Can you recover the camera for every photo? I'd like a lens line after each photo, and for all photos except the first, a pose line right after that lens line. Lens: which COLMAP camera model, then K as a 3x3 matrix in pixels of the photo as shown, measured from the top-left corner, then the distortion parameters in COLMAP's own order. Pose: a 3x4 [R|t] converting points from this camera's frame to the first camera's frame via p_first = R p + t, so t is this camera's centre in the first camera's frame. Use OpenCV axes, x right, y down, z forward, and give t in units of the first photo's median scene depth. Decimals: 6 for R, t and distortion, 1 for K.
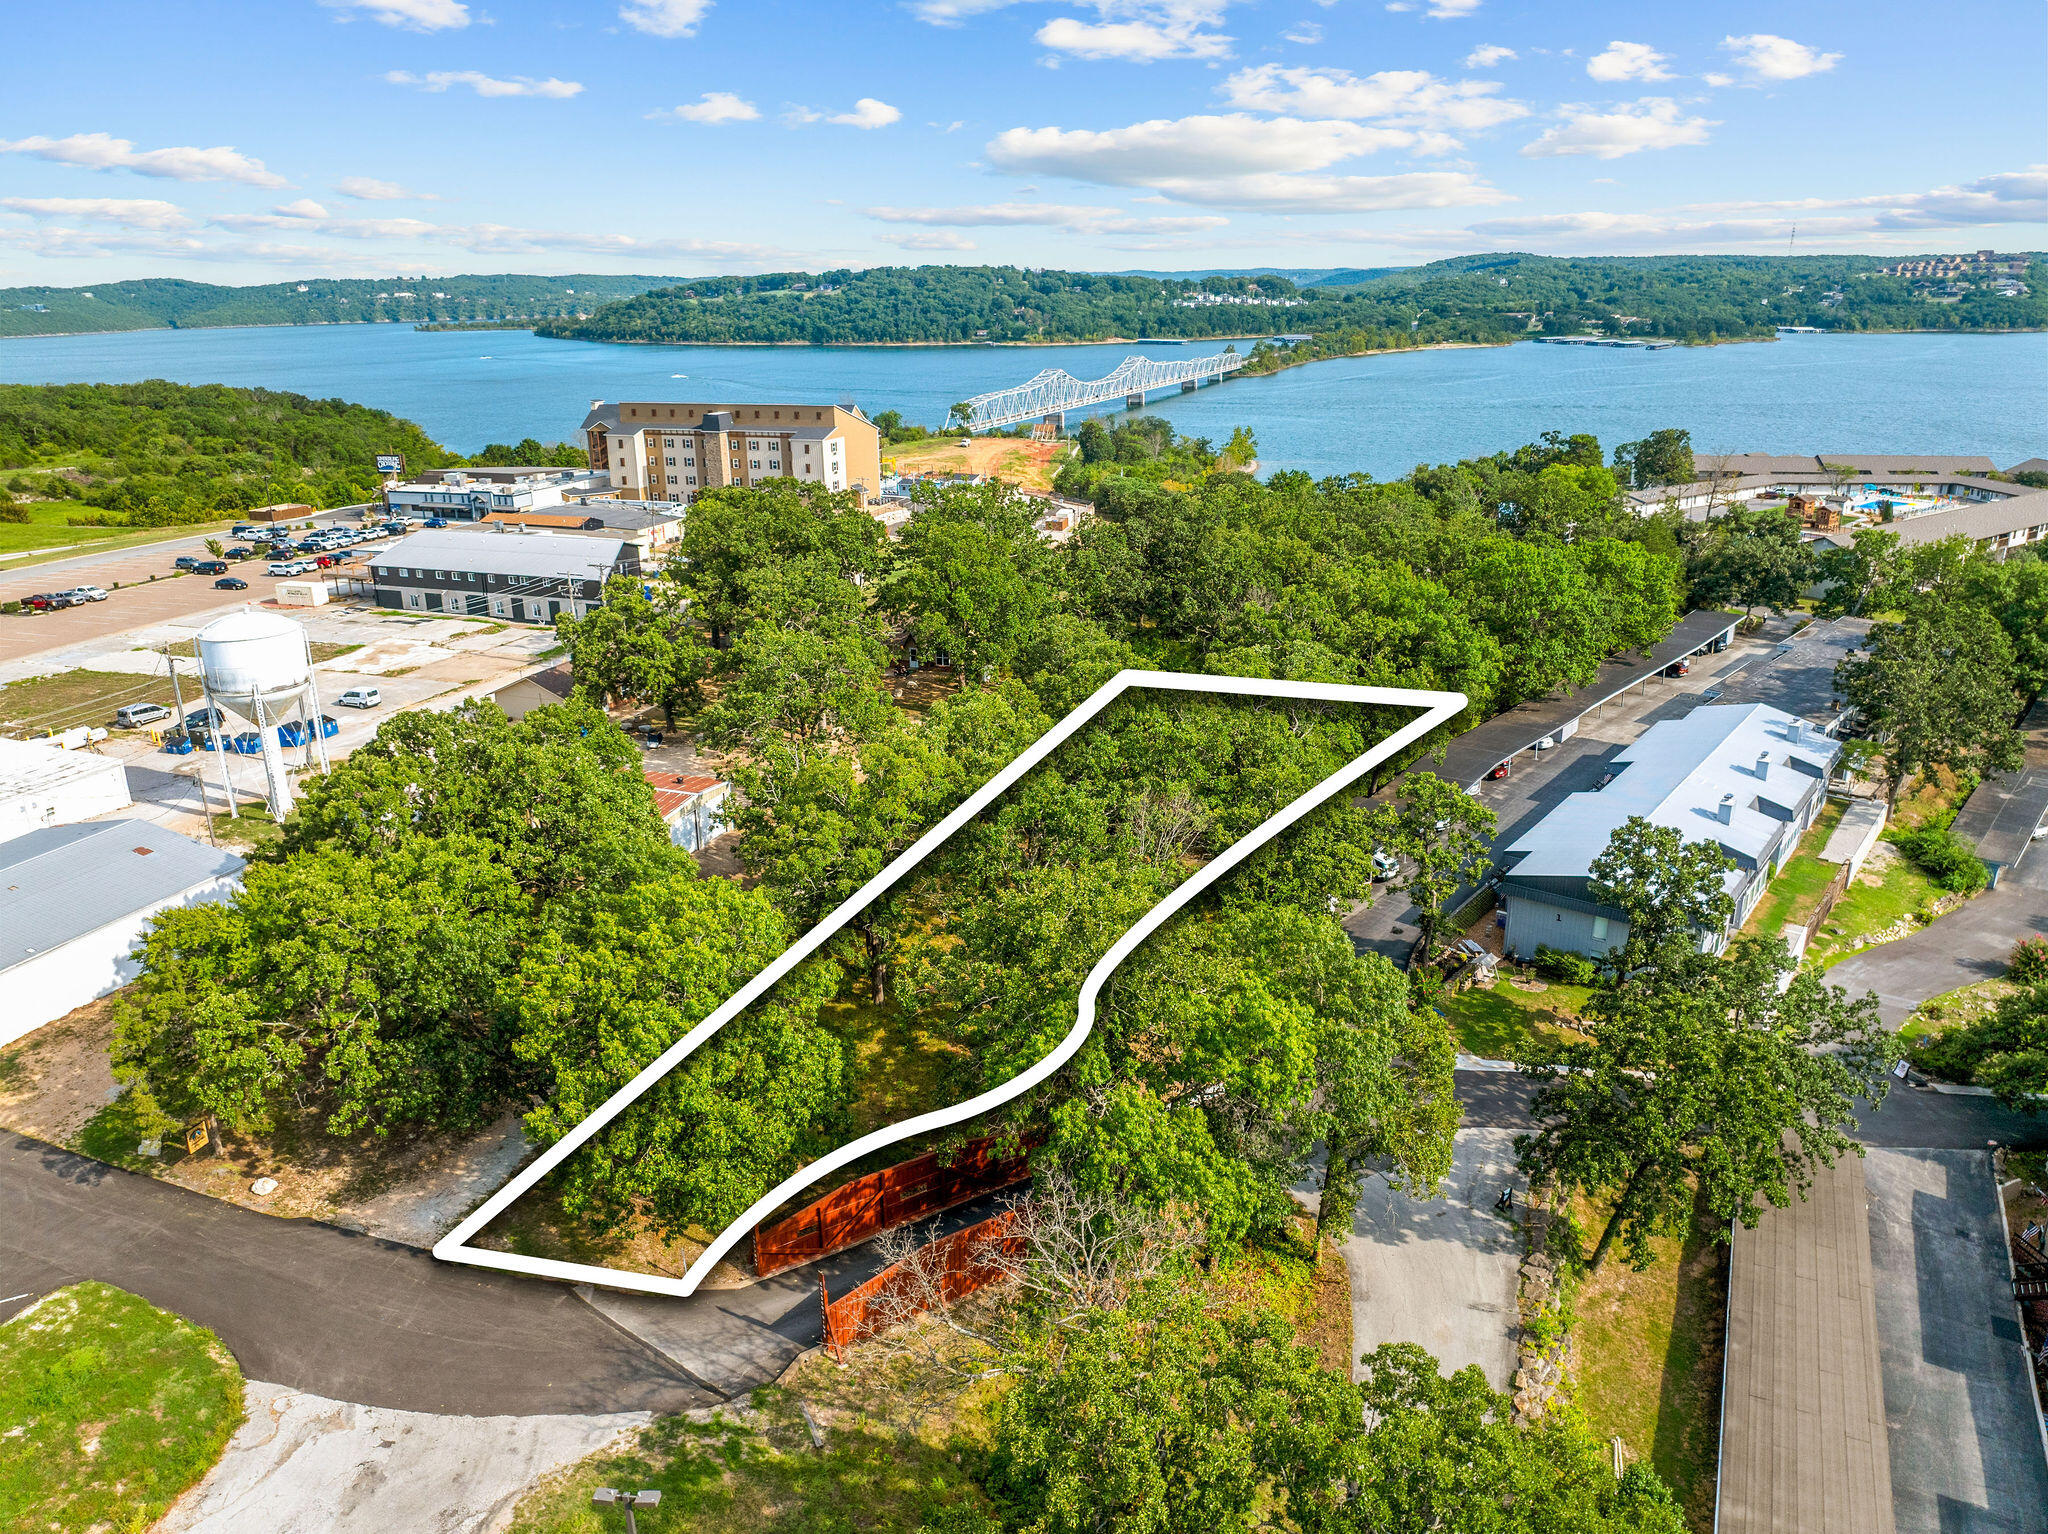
lens RADIAL K [[1444.6, 0, 1030.4], [0, 1444.6, 795.3], [0, 0, 1]] dist [-0.062565, 0.034340]
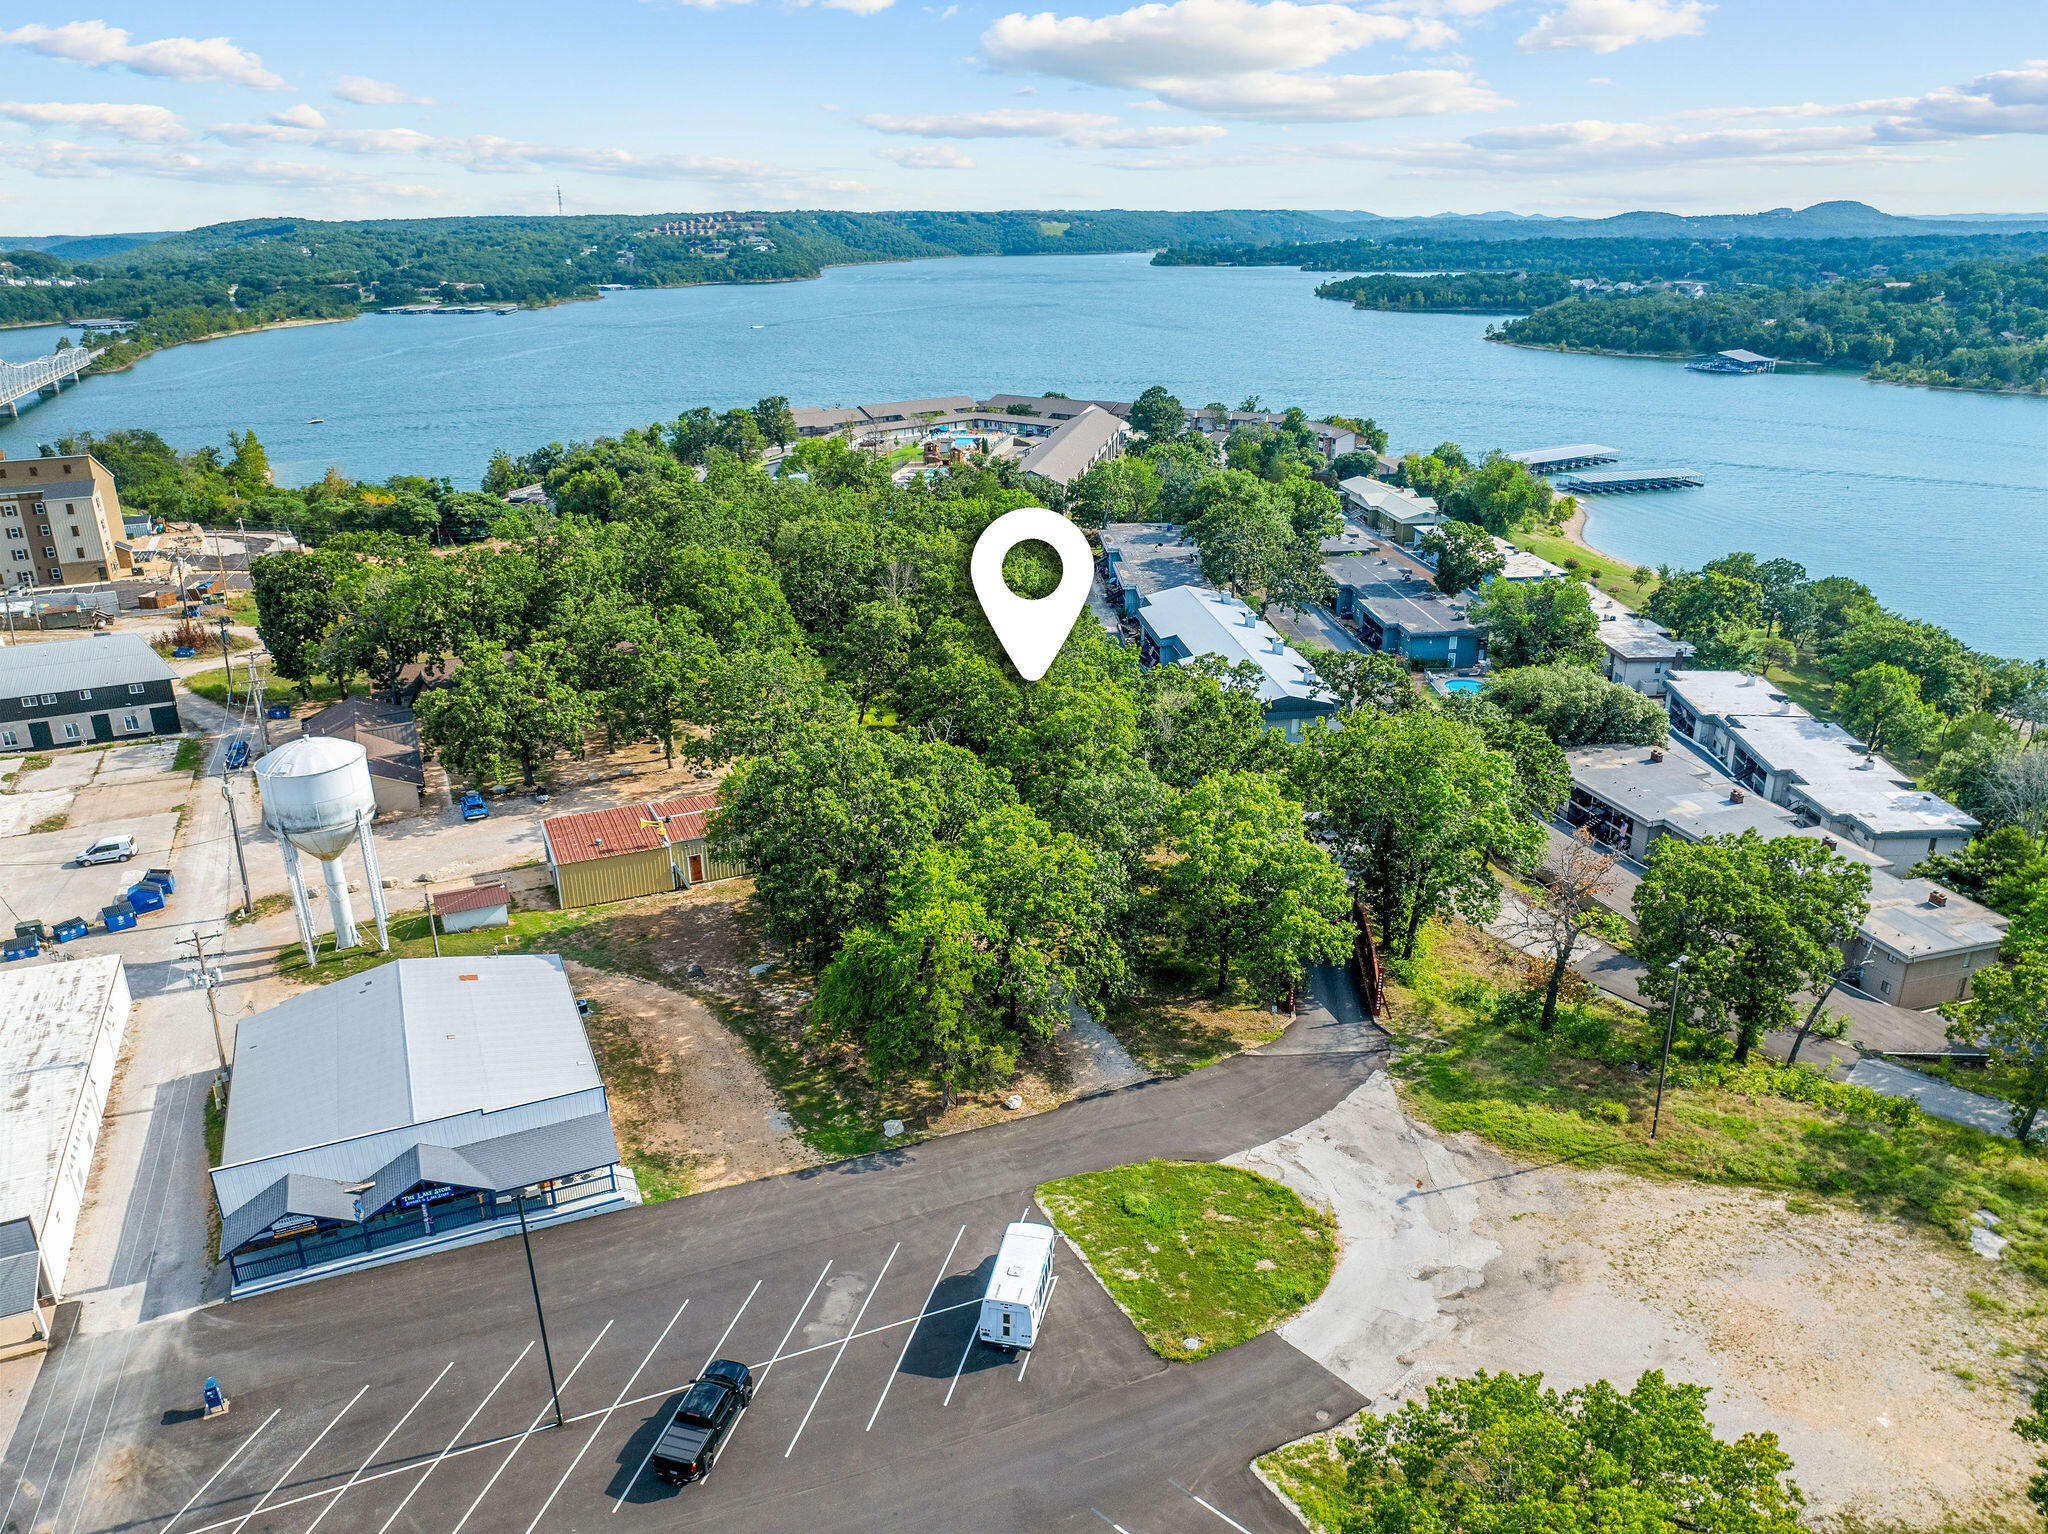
lens RADIAL K [[1444.6, 0, 1030.4], [0, 1444.6, 795.3], [0, 0, 1]] dist [-0.062565, 0.034340]
pose [[0.706484, -0.257951, 0.659046, -0.506360], [0.240693, 0.963277, 0.119009, -0.055297], [-0.665542, 0.074550, 0.742627, -0.000476]]
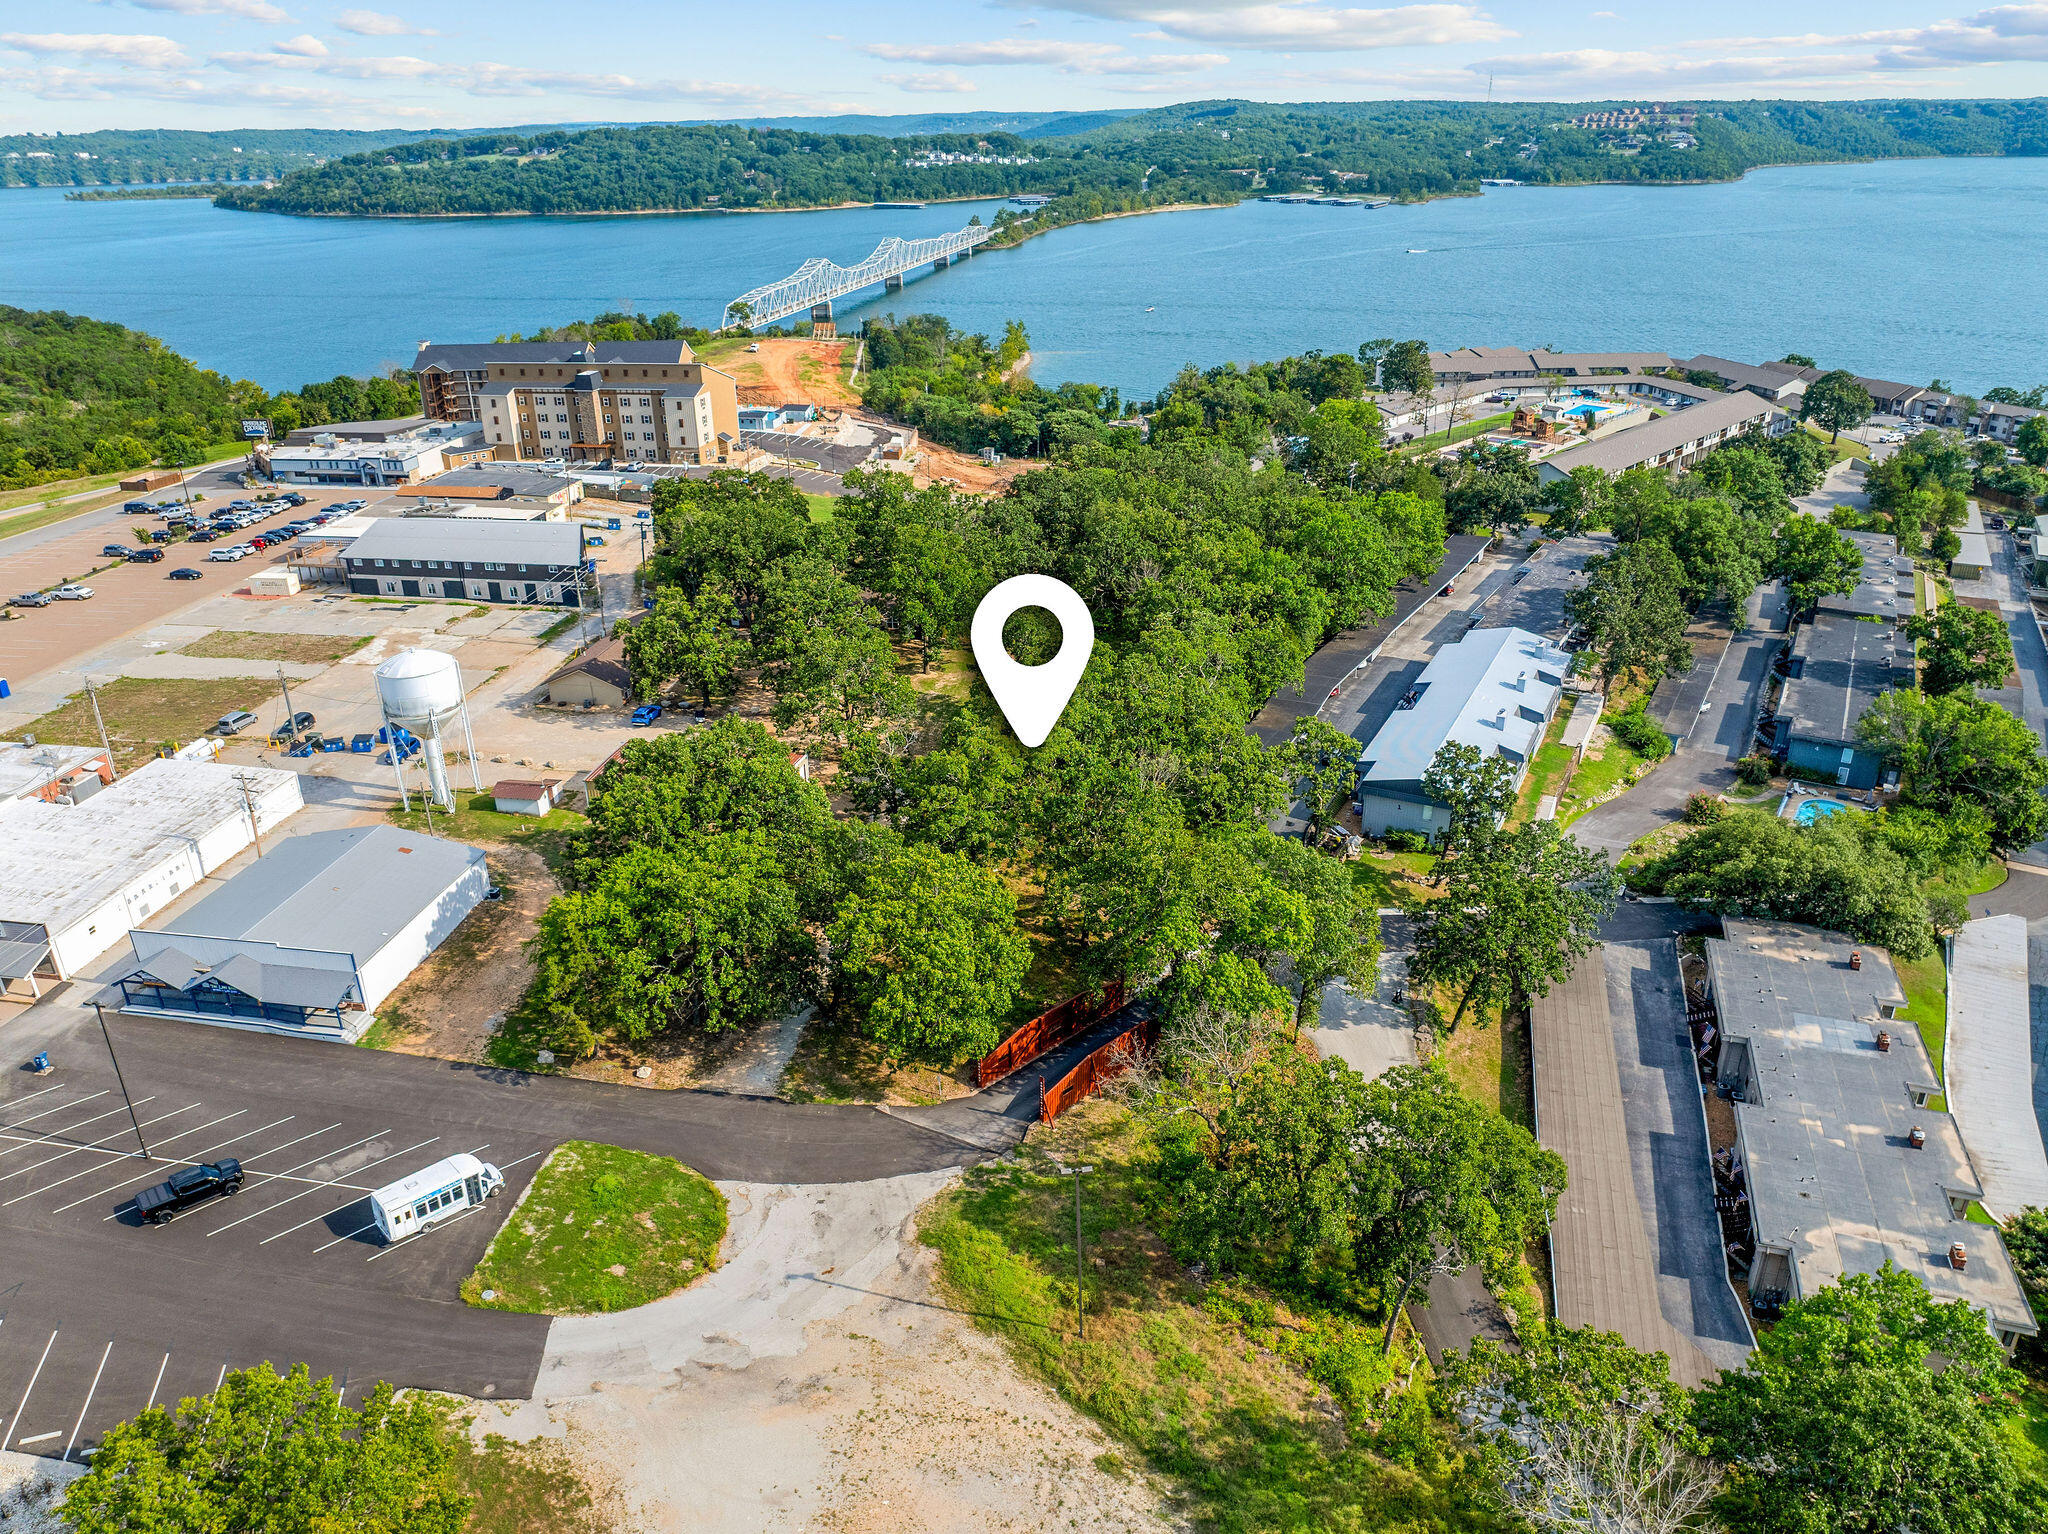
lens RADIAL K [[1444.6, 0, 1030.4], [0, 1444.6, 795.3], [0, 0, 1]] dist [-0.062565, 0.034340]
pose [[0.982913, -0.080748, 0.165412, -0.141165], [0.064290, 0.992648, 0.102550, -0.058822], [-0.172476, -0.090163, 0.980878, -0.216523]]
